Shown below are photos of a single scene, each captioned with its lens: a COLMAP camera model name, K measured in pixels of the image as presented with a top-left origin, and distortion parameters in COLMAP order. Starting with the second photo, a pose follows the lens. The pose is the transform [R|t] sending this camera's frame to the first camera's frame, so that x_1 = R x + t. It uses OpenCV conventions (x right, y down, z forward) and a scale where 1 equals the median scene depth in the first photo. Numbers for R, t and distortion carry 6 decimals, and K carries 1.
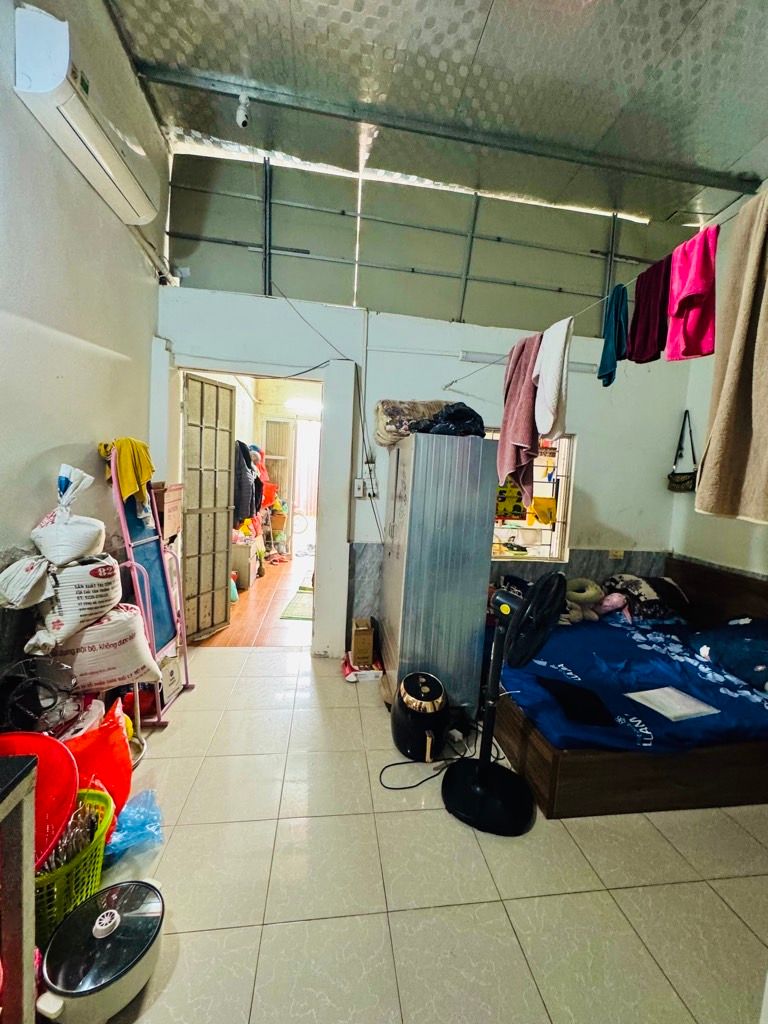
lens RADIAL K [[408.0, 0, 384.2], [0, 408.0, 511.8], [0, 0, 1]] dist [-0.002667, -0.000227]
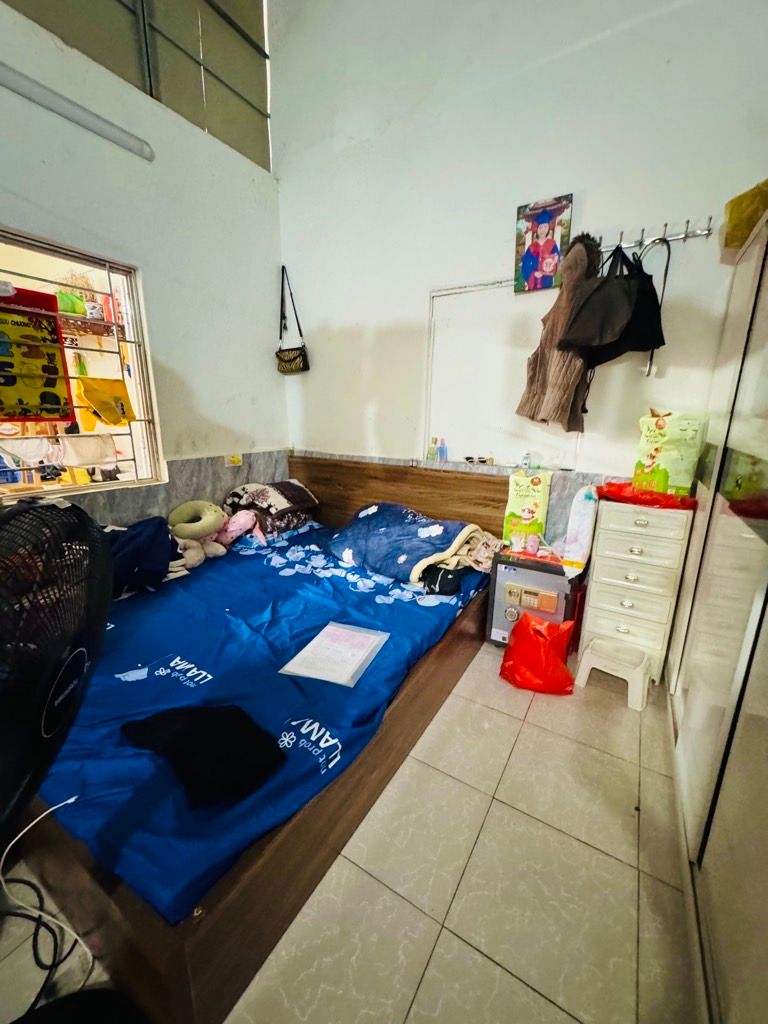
lens RADIAL K [[408.0, 0, 385.9], [0, 408.0, 513.4], [0, 0, 1]] dist [-0.002667, -0.000227]
pose [[0.635465, -0.231247, 0.736688, 0.190508], [0.087992, 0.969572, 0.228447, 0.057863], [-0.767099, -0.080348, 0.636477, 0.330904]]
